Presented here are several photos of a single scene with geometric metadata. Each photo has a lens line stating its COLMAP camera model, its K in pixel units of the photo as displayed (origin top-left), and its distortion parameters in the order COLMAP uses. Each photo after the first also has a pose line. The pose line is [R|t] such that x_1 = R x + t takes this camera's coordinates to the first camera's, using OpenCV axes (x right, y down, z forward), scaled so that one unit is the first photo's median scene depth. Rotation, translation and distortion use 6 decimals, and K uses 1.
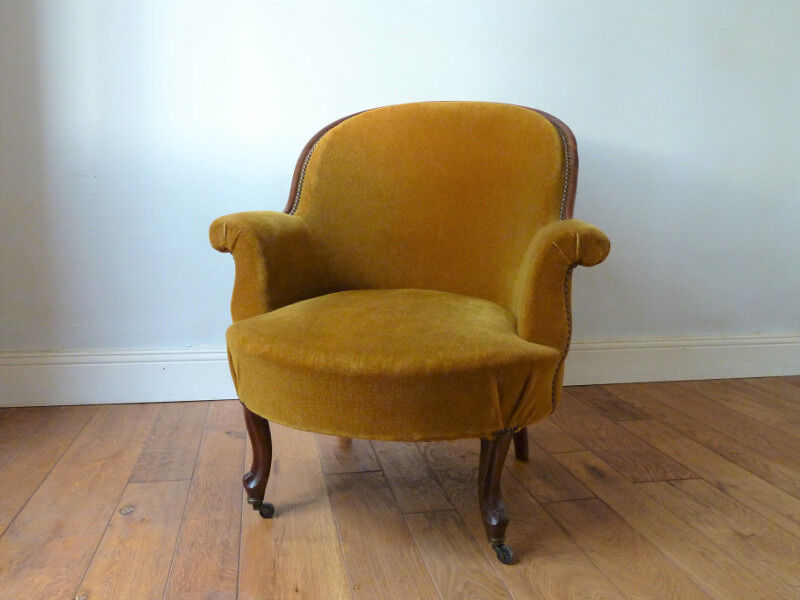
lens RADIAL K [[650.3, 0, 398.8], [0, 650.3, 298.1], [0, 0, 1]] dist [-0.018534, -0.013245]
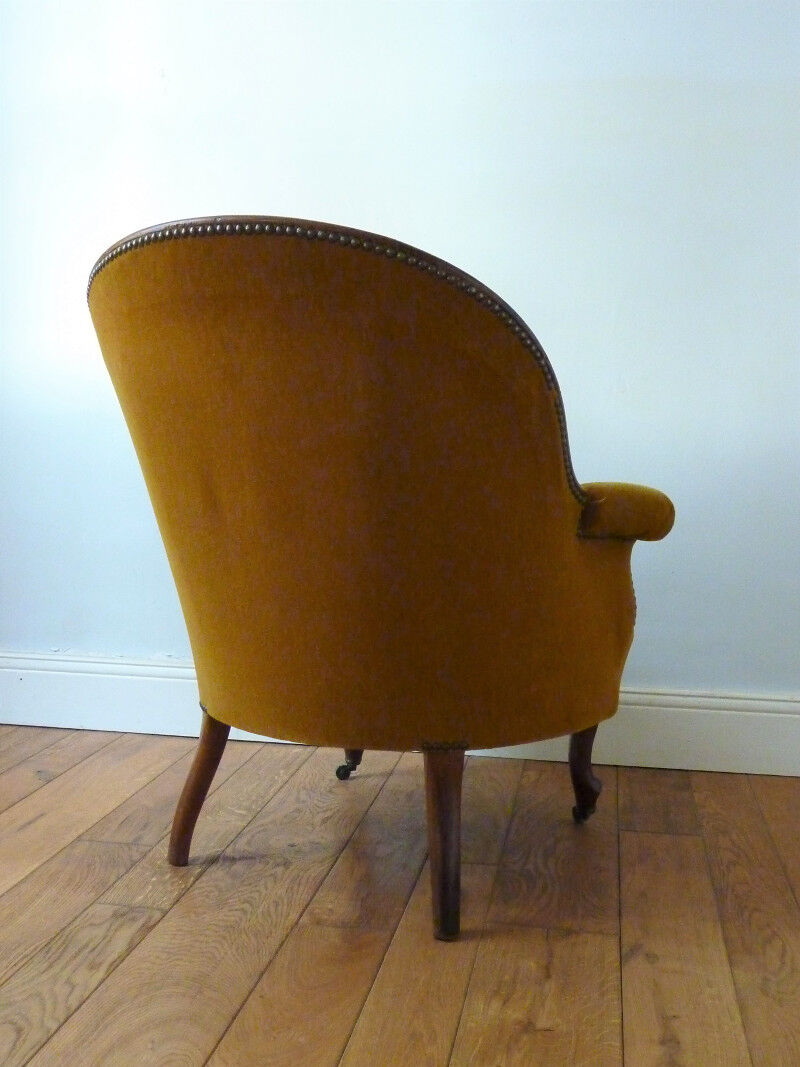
lens RADIAL K [[1115.2, 0, 398.6], [0, 1115.2, 532.9], [0, 0, 1]] dist [-0.002966, 0.000000]
pose [[0.924237, 0.026987, -0.380864, 0.757797], [-0.049337, 0.997578, -0.049039, -0.020776], [0.378618, 0.064115, 0.923330, -0.004816]]
